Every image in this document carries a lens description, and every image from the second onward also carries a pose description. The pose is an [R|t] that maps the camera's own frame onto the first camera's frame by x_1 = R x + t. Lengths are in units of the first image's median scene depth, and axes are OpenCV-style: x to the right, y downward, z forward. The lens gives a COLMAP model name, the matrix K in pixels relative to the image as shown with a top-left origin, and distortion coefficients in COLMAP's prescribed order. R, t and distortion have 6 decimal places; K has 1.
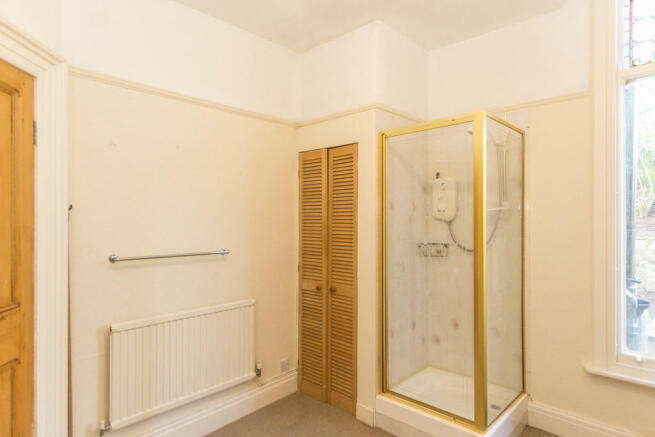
lens RADIAL K [[359.1, 0, 327.5], [0, 359.1, 218.5], [0, 0, 1]] dist [-0.001273, -0.000233]
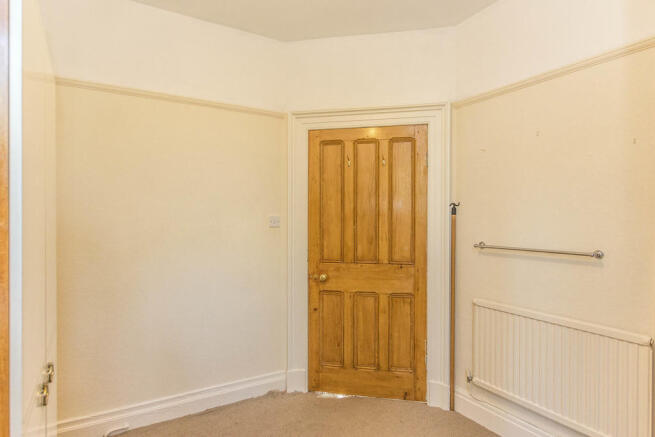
lens RADIAL K [[359.1, 0, 327.5], [0, 359.1, 218.5], [0, 0, 1]] dist [-0.001273, -0.000233]
pose [[-0.258301, 0.002256, -0.966062, 0.687406], [0.004579, 0.999989, 0.001111, 0.018698], [0.966054, -0.004136, -0.258308, 0.798900]]
